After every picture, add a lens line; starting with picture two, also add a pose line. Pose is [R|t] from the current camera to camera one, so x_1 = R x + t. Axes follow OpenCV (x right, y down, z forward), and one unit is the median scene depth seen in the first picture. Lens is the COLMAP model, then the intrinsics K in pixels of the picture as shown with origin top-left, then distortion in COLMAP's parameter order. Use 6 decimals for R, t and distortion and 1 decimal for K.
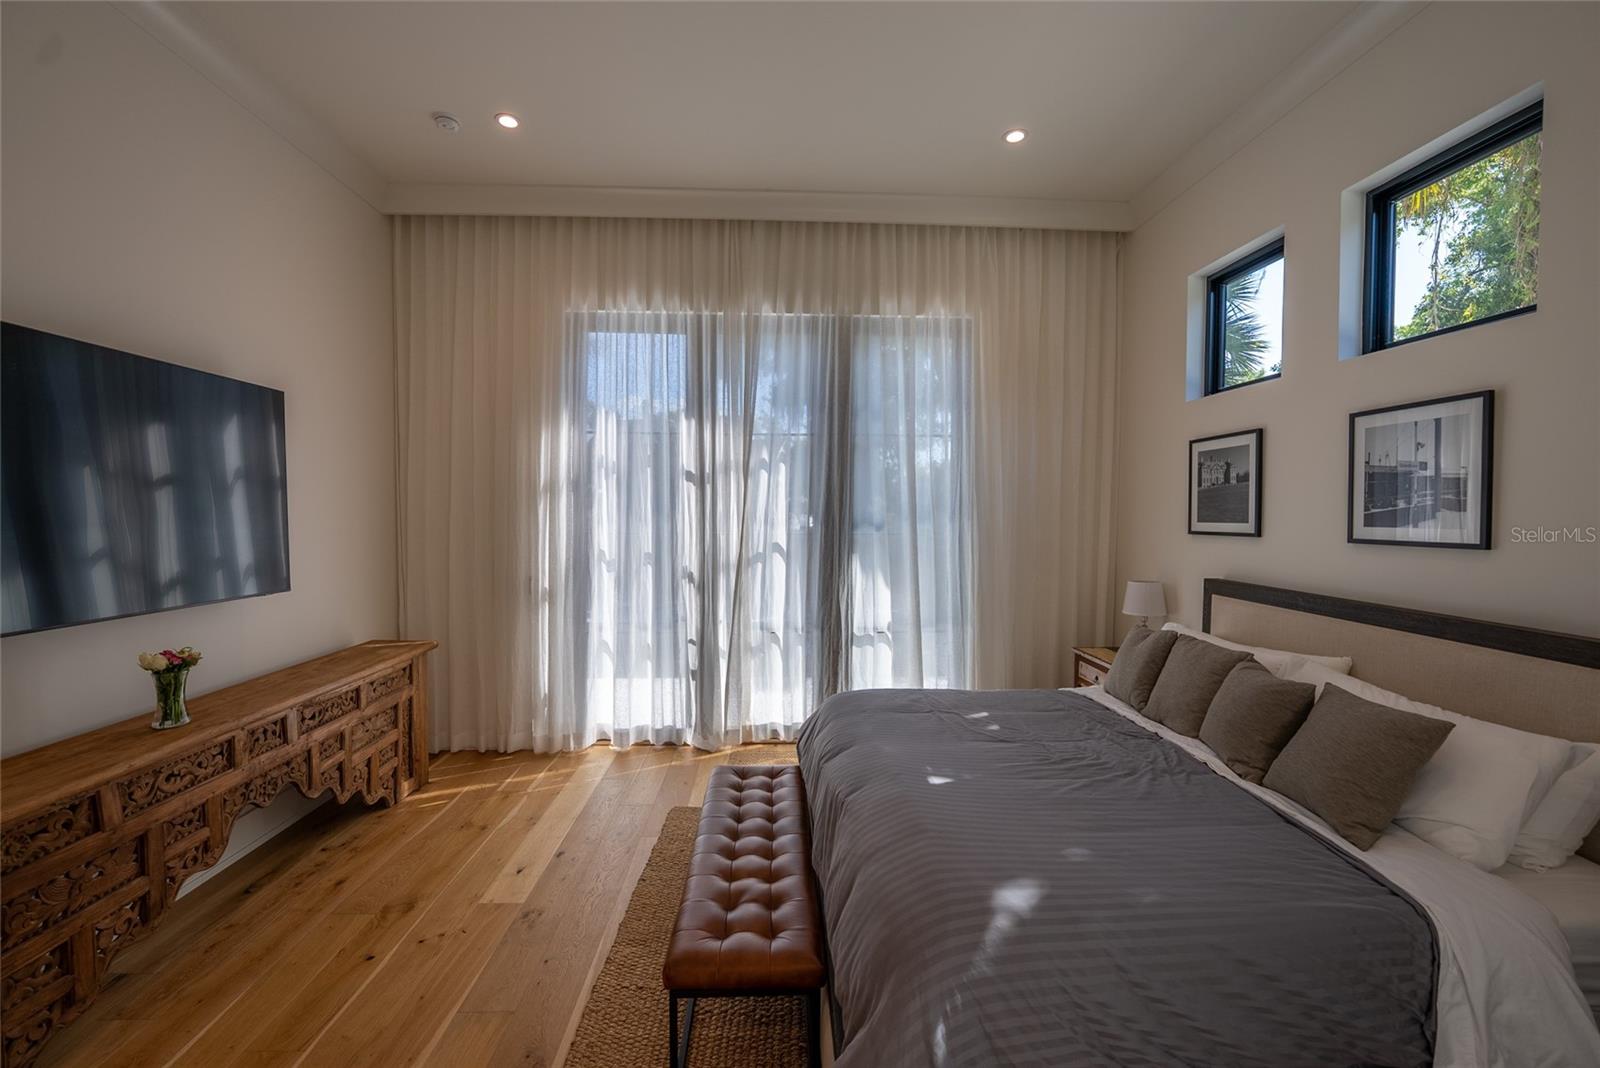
lens RADIAL K [[628.7, 0, 797.7], [0, 628.7, 530.5], [0, 0, 1]] dist [-0.025170, 0.000096]
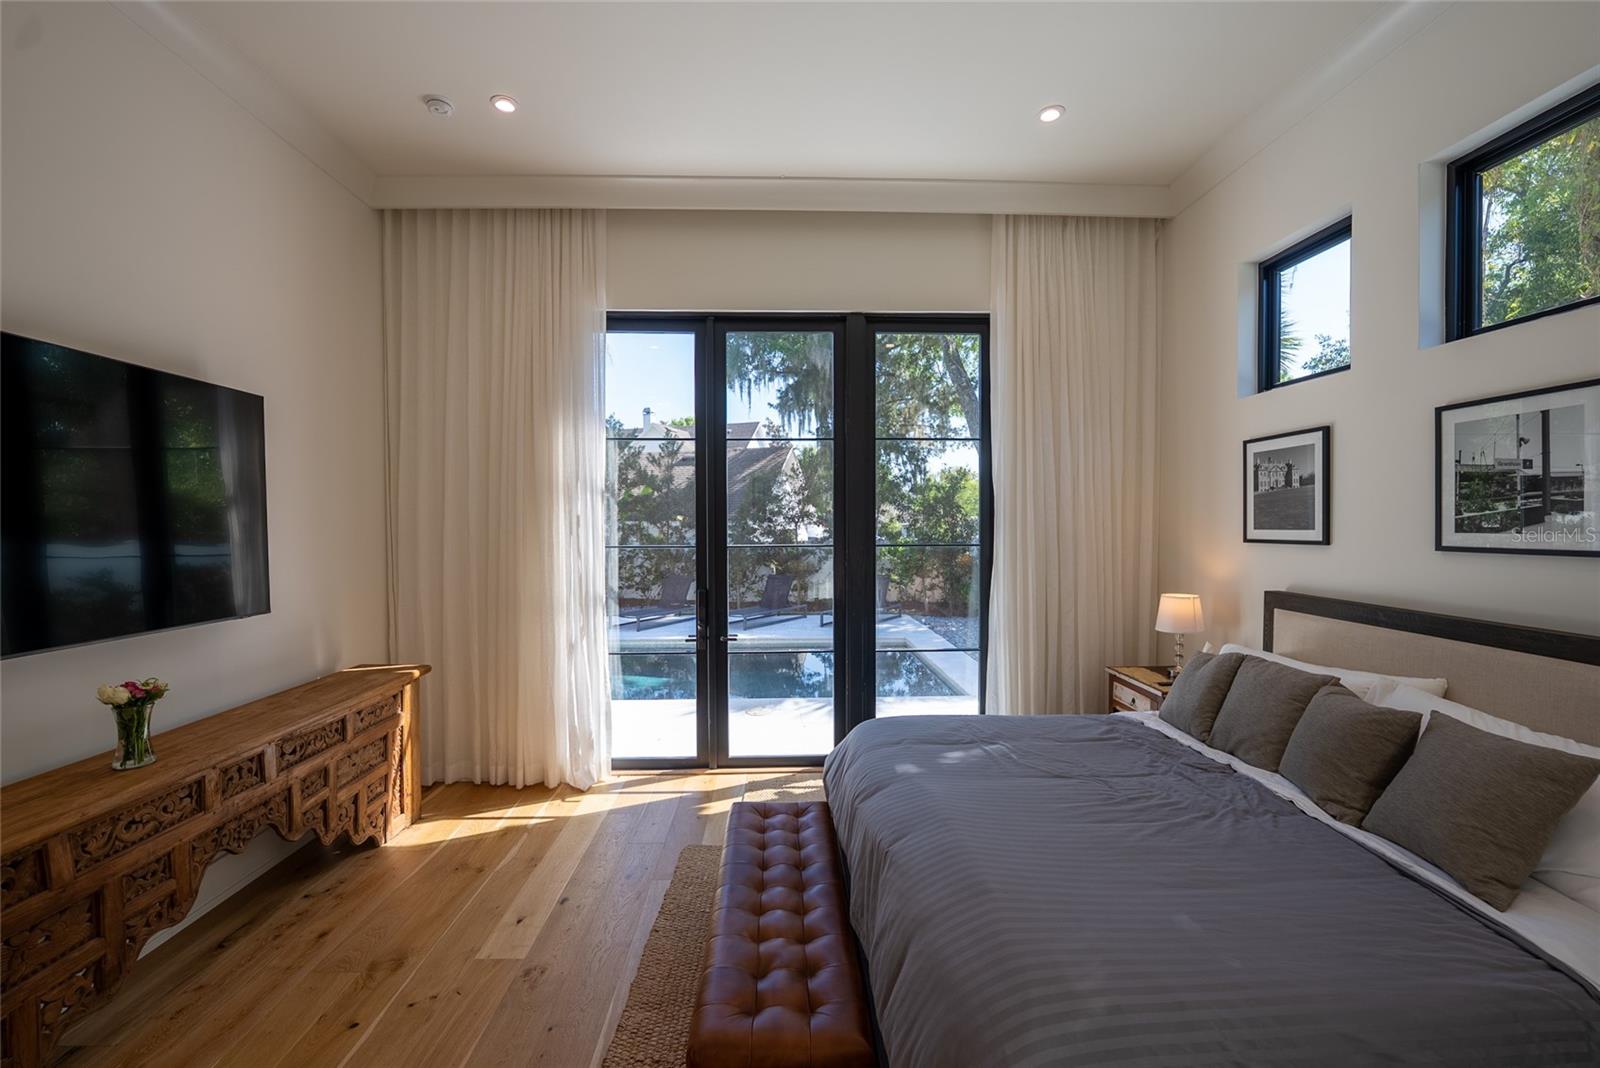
lens RADIAL K [[651.2, 0, 795.2], [0, 651.2, 533.1], [0, 0, 1]] dist [-0.030910, 0.003606]
pose [[0.999871, -0.008786, -0.013457, -0.030253], [0.008608, 0.999875, -0.013238, -0.001842], [0.013572, 0.013121, 0.999822, 0.066748]]
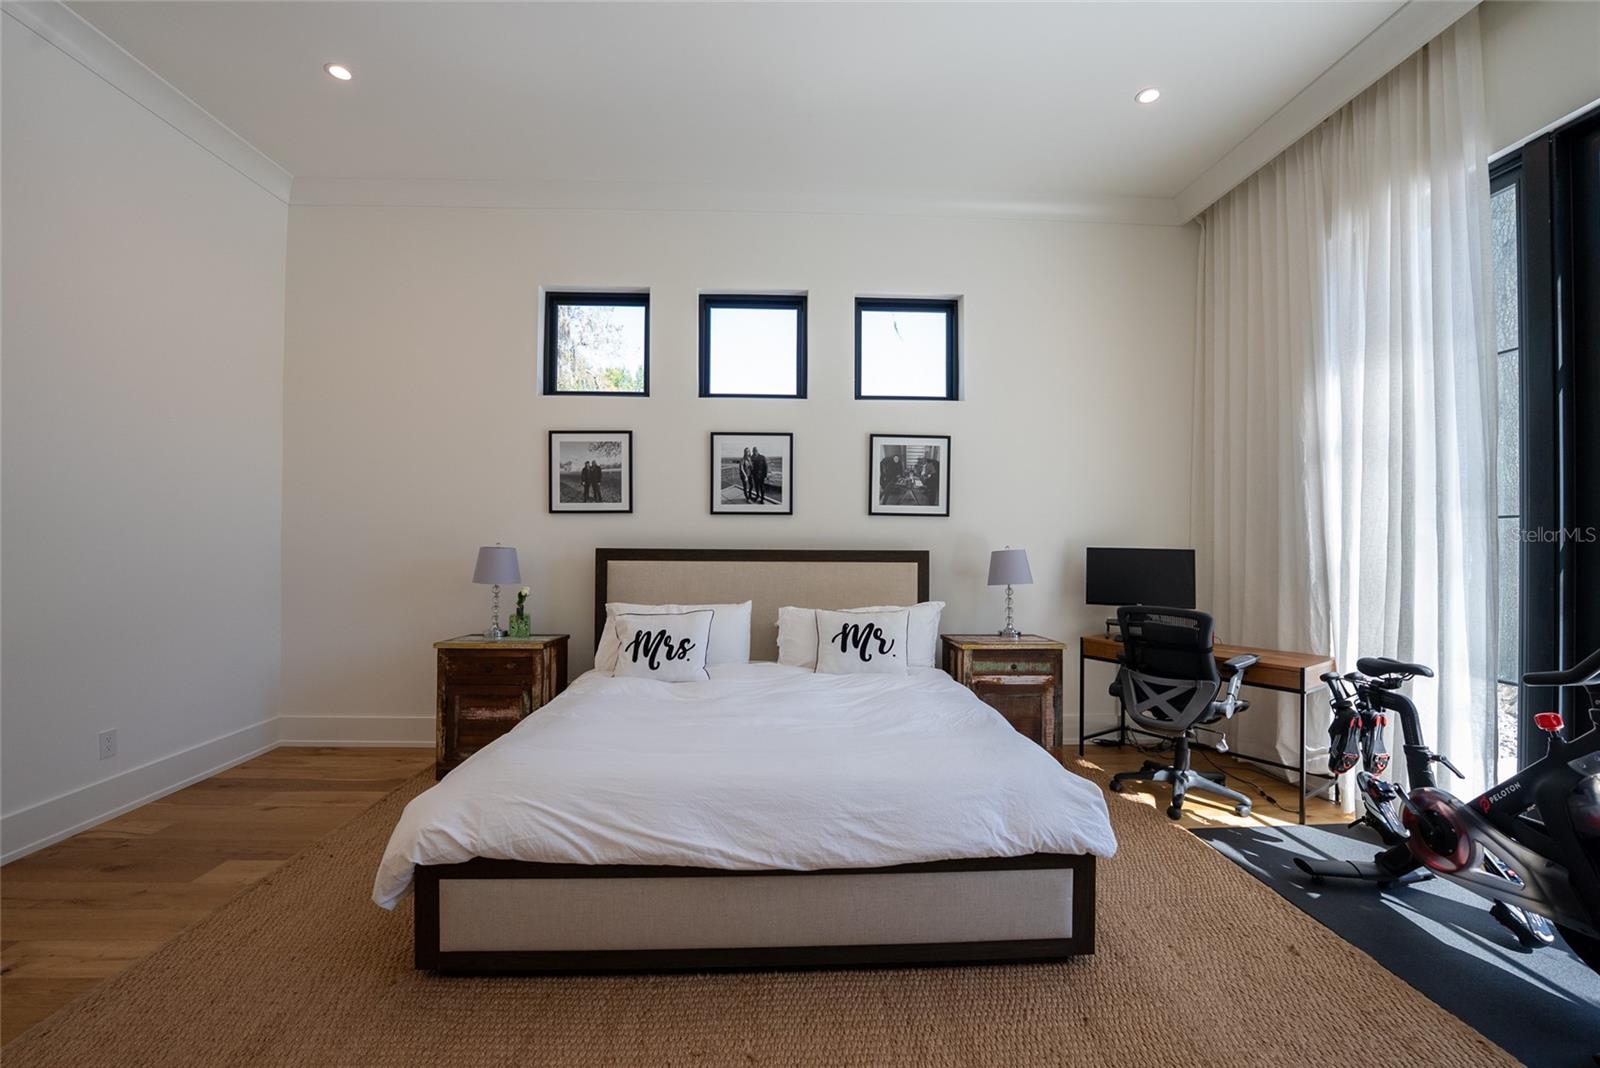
lens RADIAL K [[660.1, 0, 800.0], [0, 660.1, 534.0], [0, 0, 1]] dist [-0.028385, 0.002965]
pose [[0.004010, 0.003203, 0.999987, -0.821806], [0.023544, 0.999717, -0.003297, 0.084909], [-0.999715, 0.023557, 0.003934, 0.804506]]
